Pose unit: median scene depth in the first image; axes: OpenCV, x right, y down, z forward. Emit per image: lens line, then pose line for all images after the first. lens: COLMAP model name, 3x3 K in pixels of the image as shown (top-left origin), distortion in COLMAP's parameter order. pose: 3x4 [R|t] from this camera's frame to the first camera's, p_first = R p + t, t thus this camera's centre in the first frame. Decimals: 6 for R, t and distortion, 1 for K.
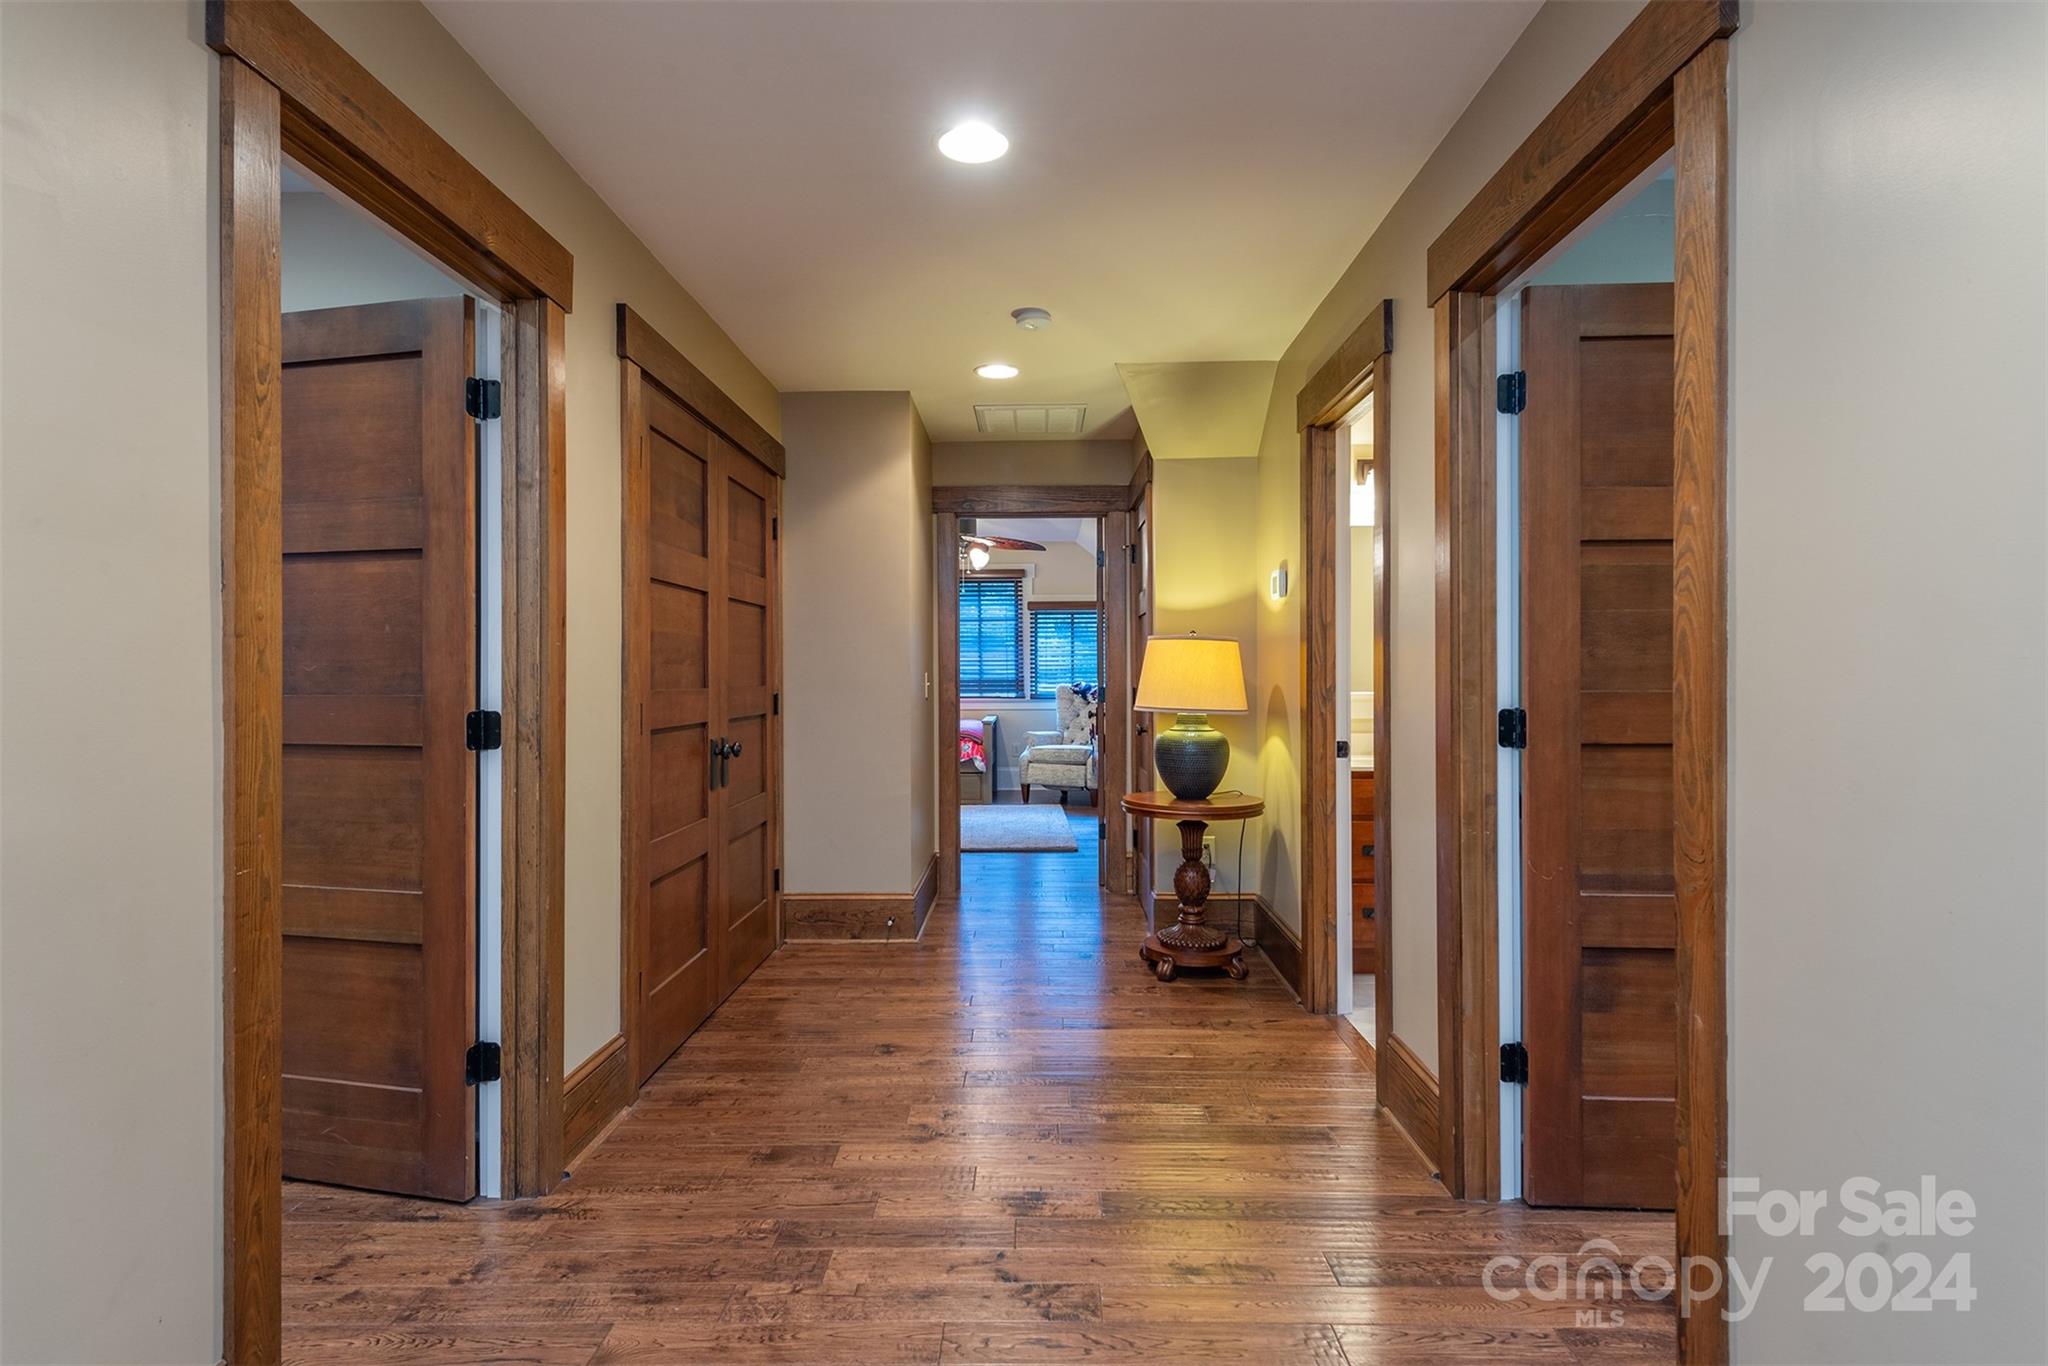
lens RADIAL K [[1094.2, 0, 1023.0], [0, 1094.2, 677.3], [0, 0, 1]] dist [0.001330, 0.000383]
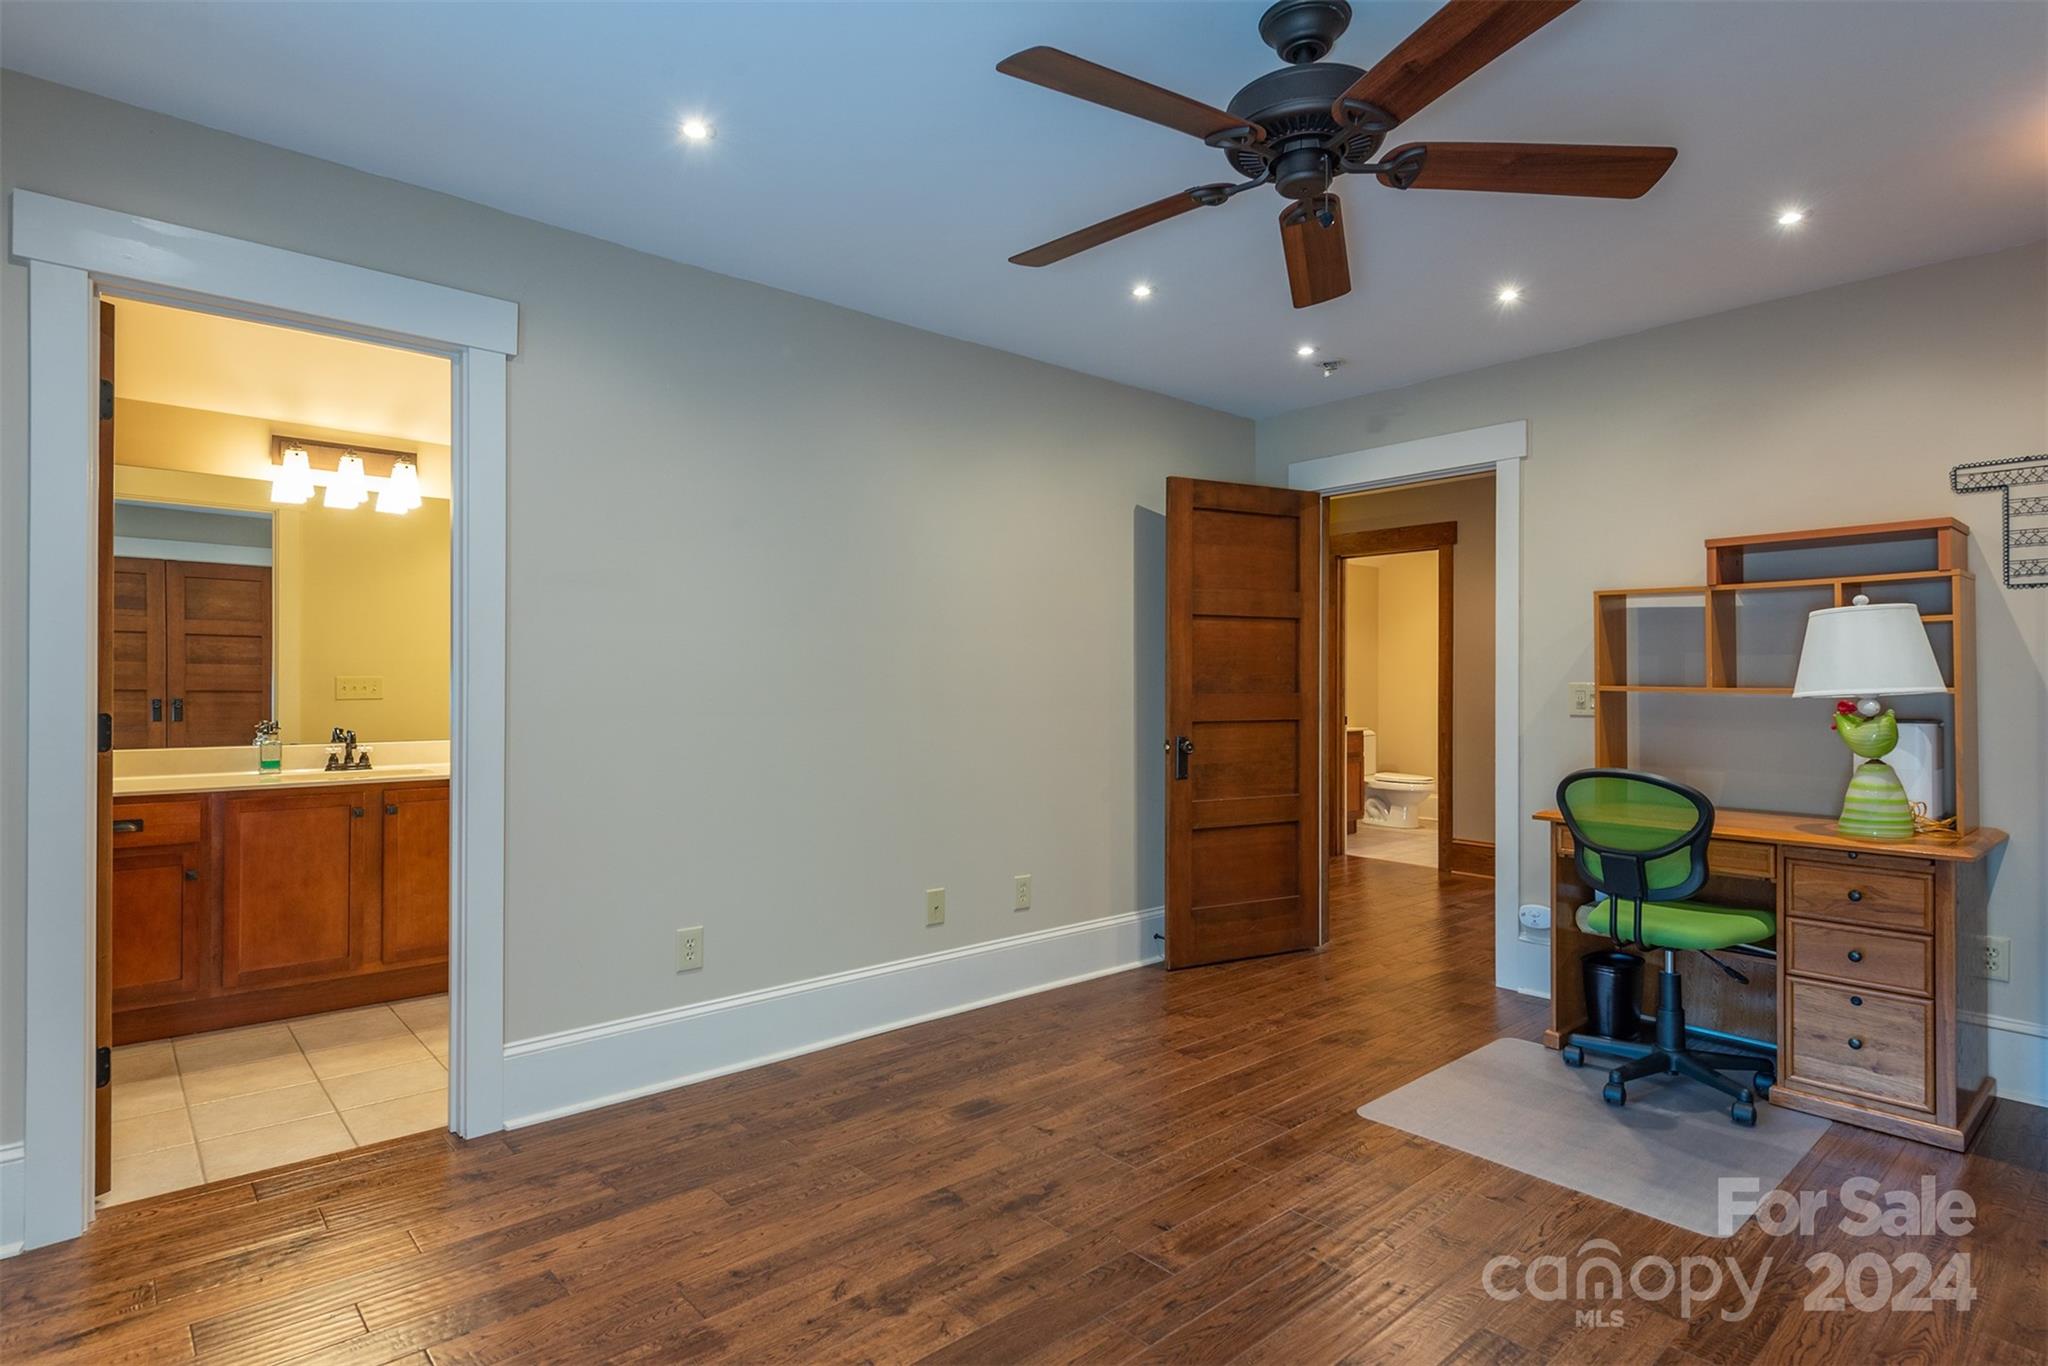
lens RADIAL K [[1094.2, 0, 1024.0], [0, 1094.2, 681.4], [0, 0, 1]] dist [0.001330, 0.000383]
pose [[0.739284, -0.000861, 0.673393, -2.190933], [0.007878, 0.999942, -0.007370, 0.006322], [-0.673348, 0.010754, 0.739248, -0.112742]]
